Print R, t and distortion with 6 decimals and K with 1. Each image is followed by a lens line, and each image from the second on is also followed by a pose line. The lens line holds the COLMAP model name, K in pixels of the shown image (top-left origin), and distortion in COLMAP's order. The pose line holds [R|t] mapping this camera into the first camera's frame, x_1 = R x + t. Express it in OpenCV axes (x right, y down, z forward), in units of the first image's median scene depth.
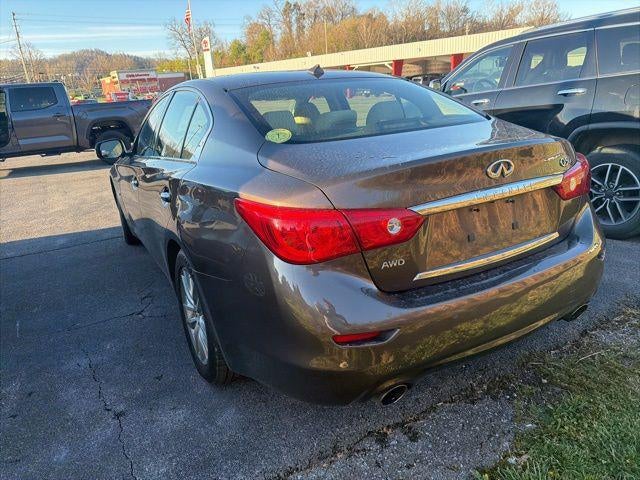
lens RADIAL K [[460.0, 0, 313.9], [0, 460.0, 243.1], [0, 0, 1]] dist [0.022515, -0.031812]
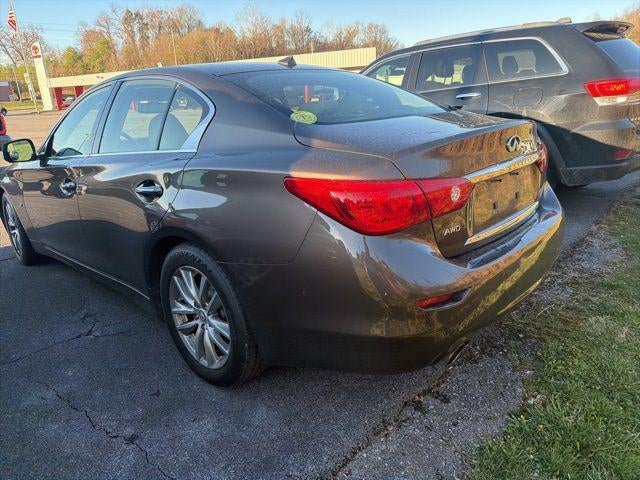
lens RADIAL K [[460.0, 0, 318.1], [0, 460.0, 243.7], [0, 0, 1]] dist [0.022515, -0.031812]
pose [[0.951530, -0.077168, 0.297718, -0.166762], [0.085213, 0.996263, -0.014117, 0.024446], [-0.295516, 0.038802, 0.954549, 0.025305]]
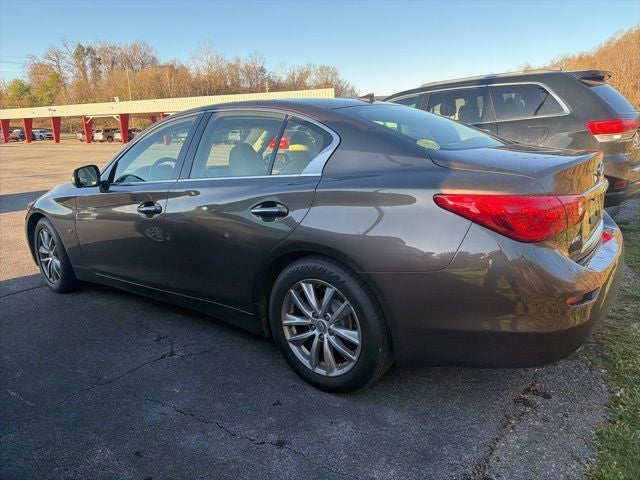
lens RADIAL K [[460.0, 0, 319.1], [0, 460.0, 238.0], [0, 0, 1]] dist [0.022515, -0.031812]
pose [[0.914776, -0.058506, 0.399703, -0.362699], [0.102576, 0.990668, -0.089752, 0.030812], [-0.390722, 0.123103, 0.912240, 0.045012]]
